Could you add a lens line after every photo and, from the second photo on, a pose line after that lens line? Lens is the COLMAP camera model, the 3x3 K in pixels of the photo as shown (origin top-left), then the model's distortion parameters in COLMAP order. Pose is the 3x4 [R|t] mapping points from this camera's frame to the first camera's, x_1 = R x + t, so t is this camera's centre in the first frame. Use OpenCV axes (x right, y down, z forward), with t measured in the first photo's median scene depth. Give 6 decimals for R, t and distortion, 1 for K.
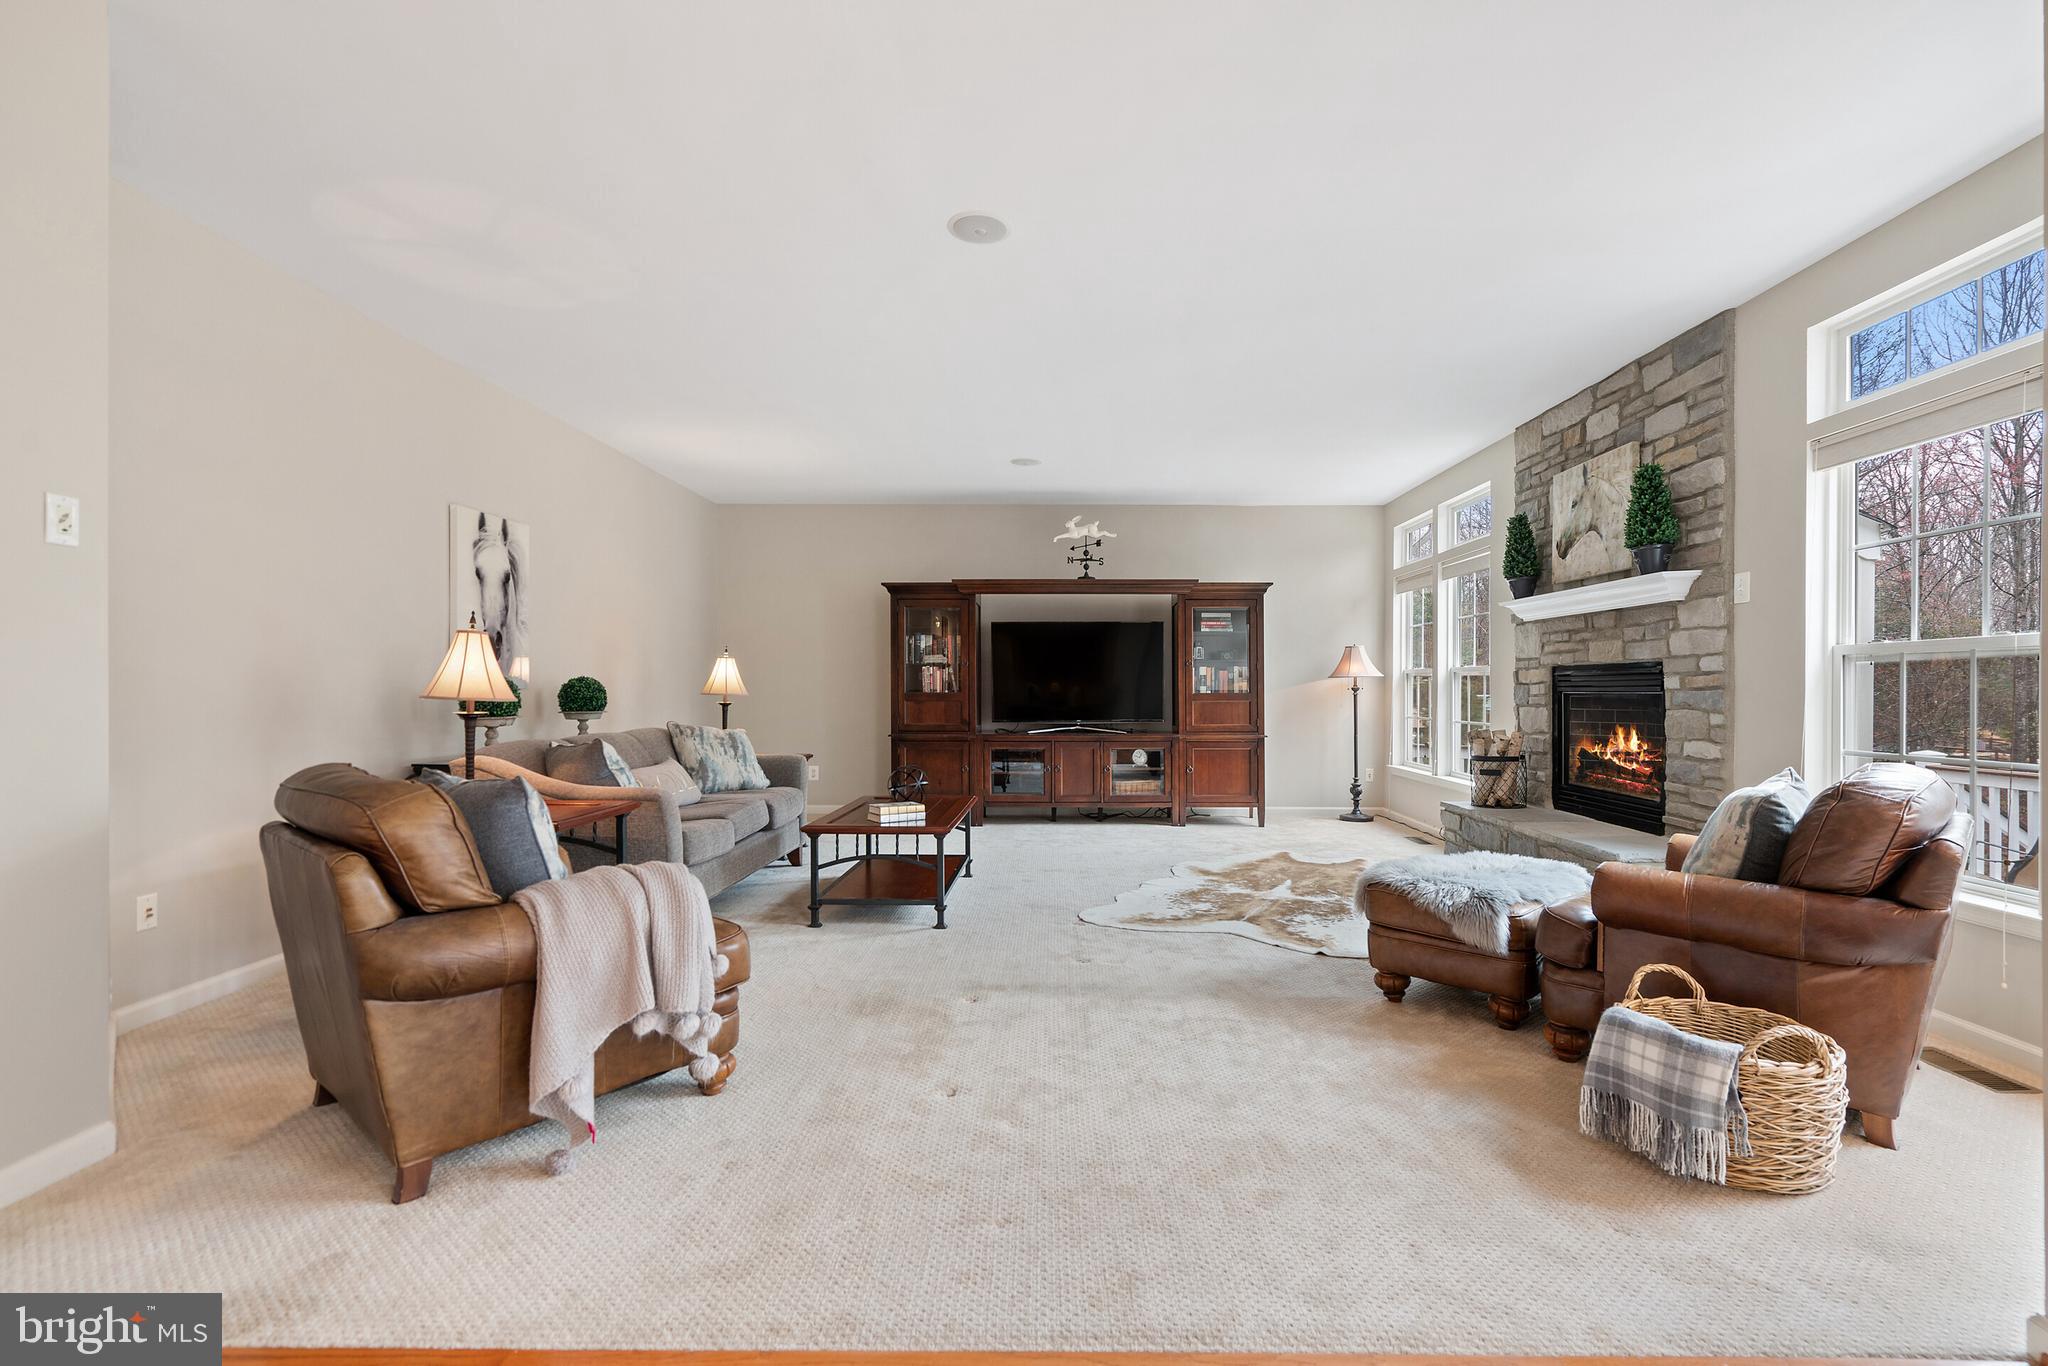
lens RADIAL K [[929.1, 0, 1040.6], [0, 929.1, 682.9], [0, 0, 1]] dist [-0.003974, 0.002568]
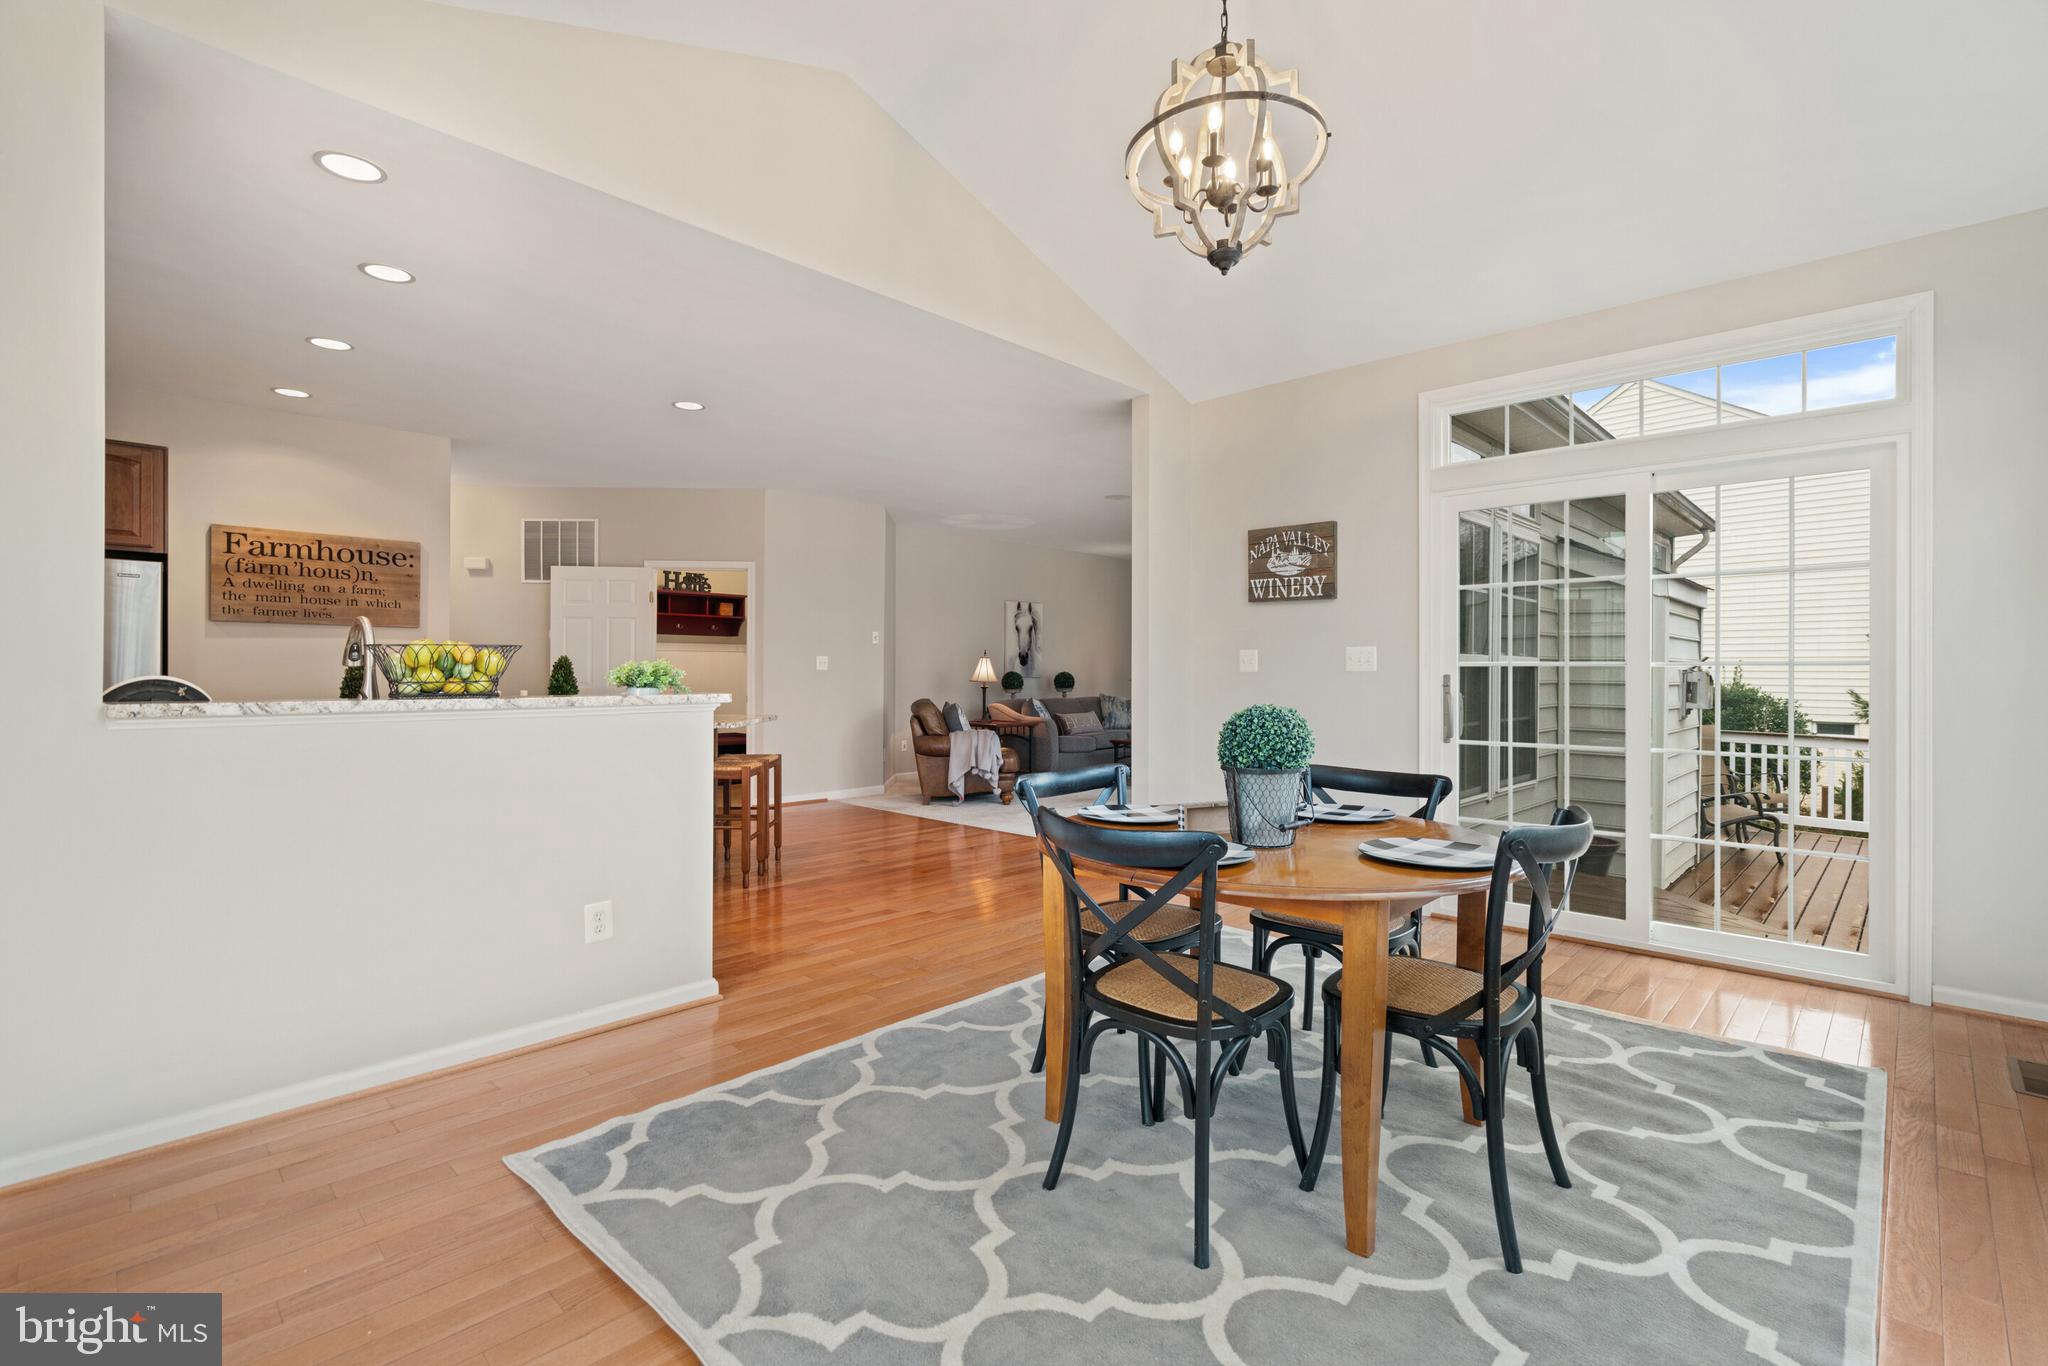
lens RADIAL K [[929.1, 0, 1018.3], [0, 929.1, 679.5], [0, 0, 1]] dist [-0.003974, 0.002568]
pose [[0.724293, 0.005563, -0.689470, 0.708636], [0.001398, 0.999954, 0.009536, -0.007858], [0.689491, -0.007871, 0.724252, -0.489780]]
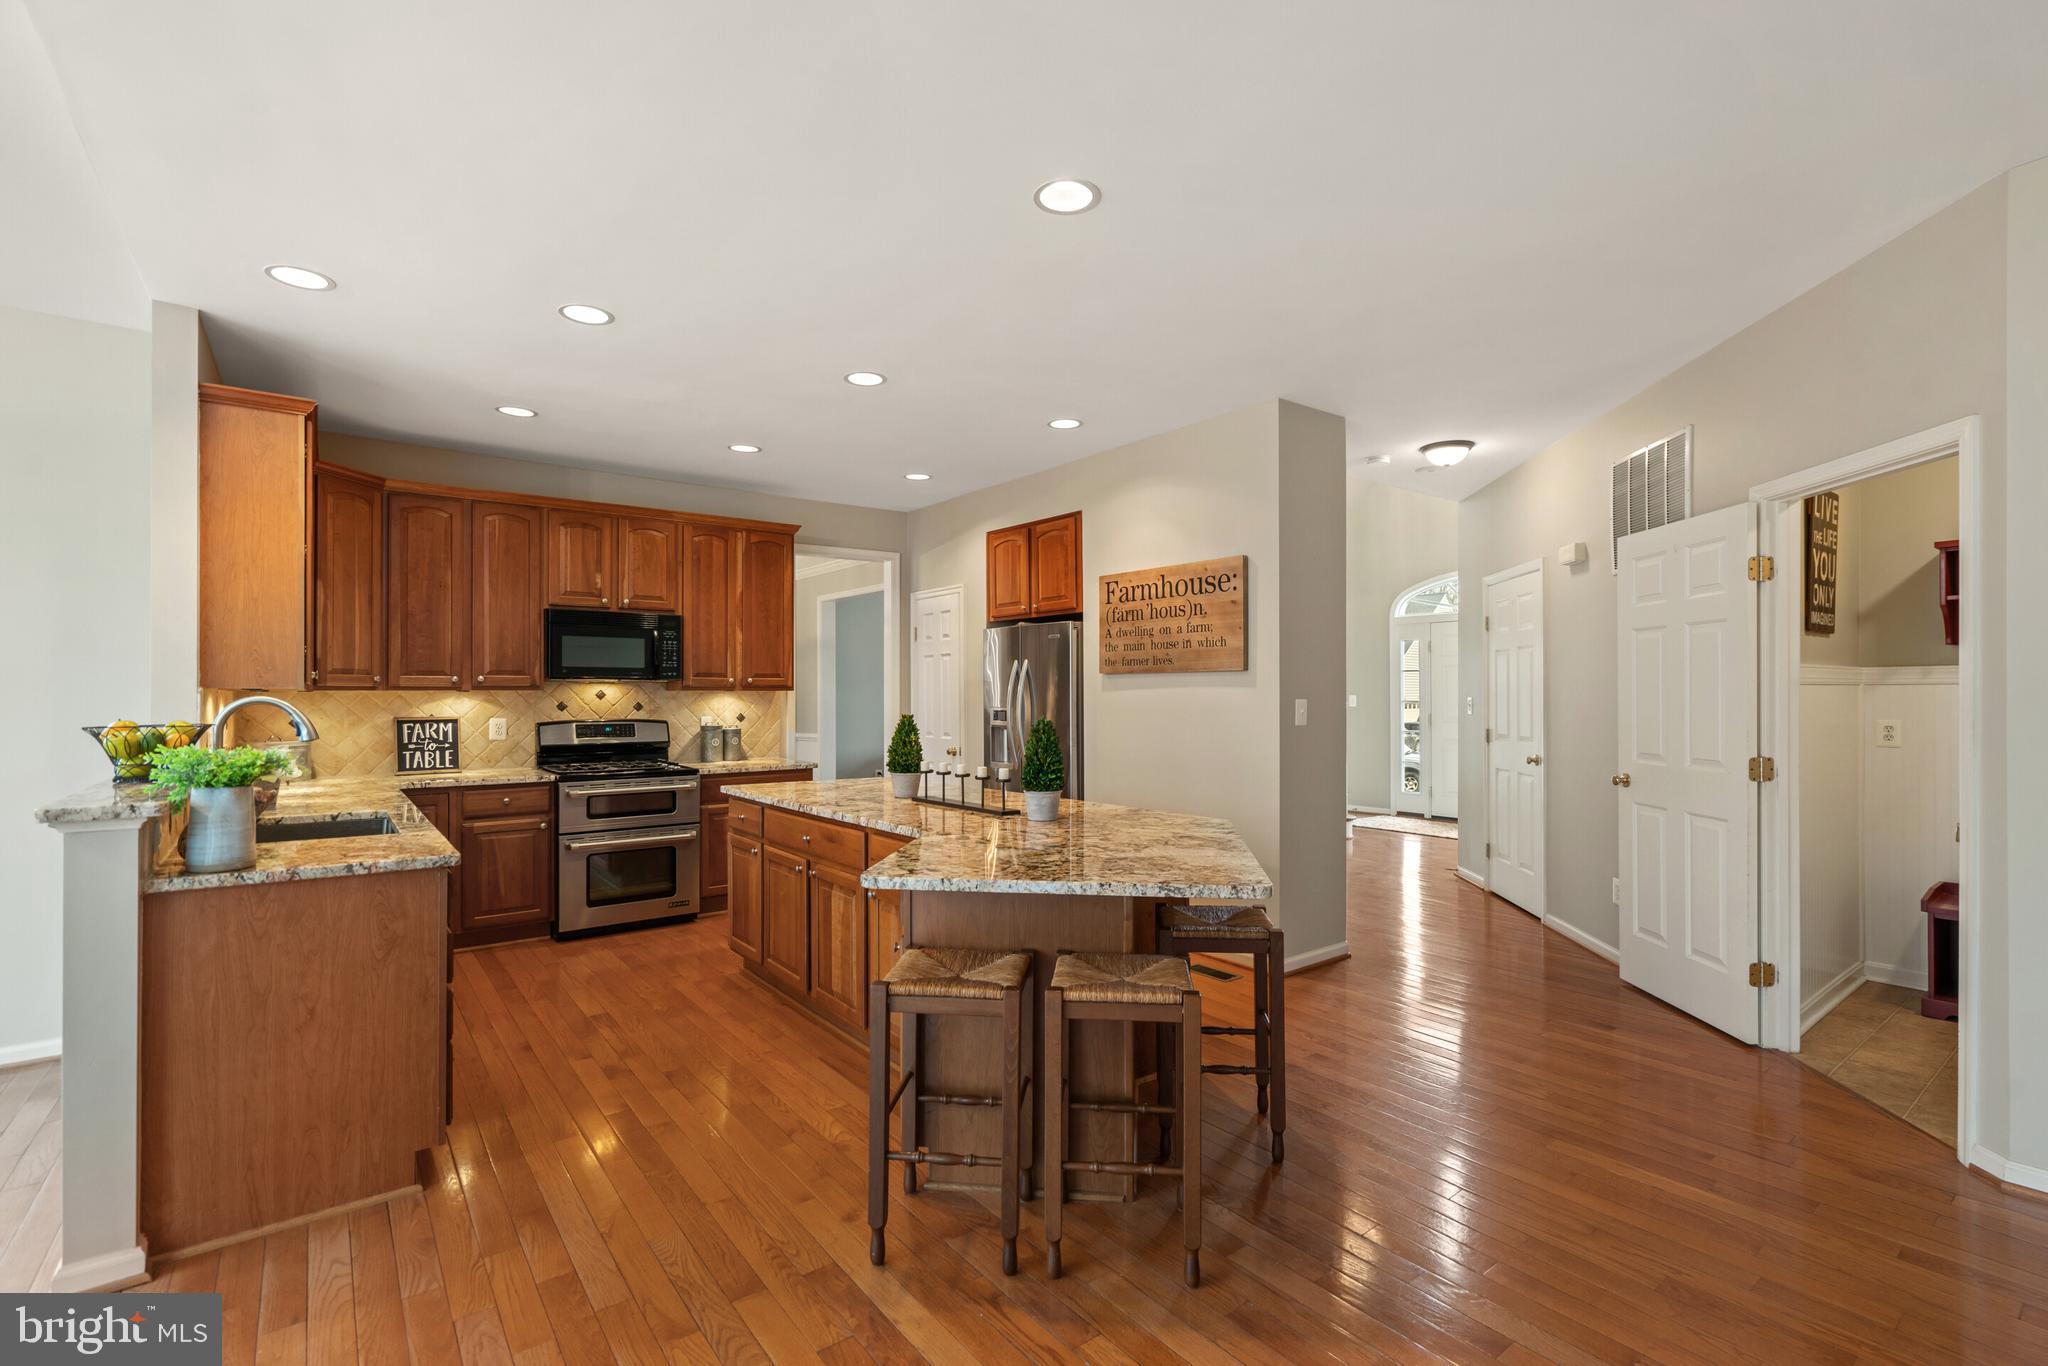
lens RADIAL K [[929.1, 0, 1034.3], [0, 929.1, 693.6], [0, 0, 1]] dist [-0.003974, 0.002568]
pose [[-0.776138, -0.001471, -0.630561, 0.203810], [0.003269, 0.999974, -0.006356, -0.030072], [0.630554, -0.006994, -0.776114, 0.181451]]
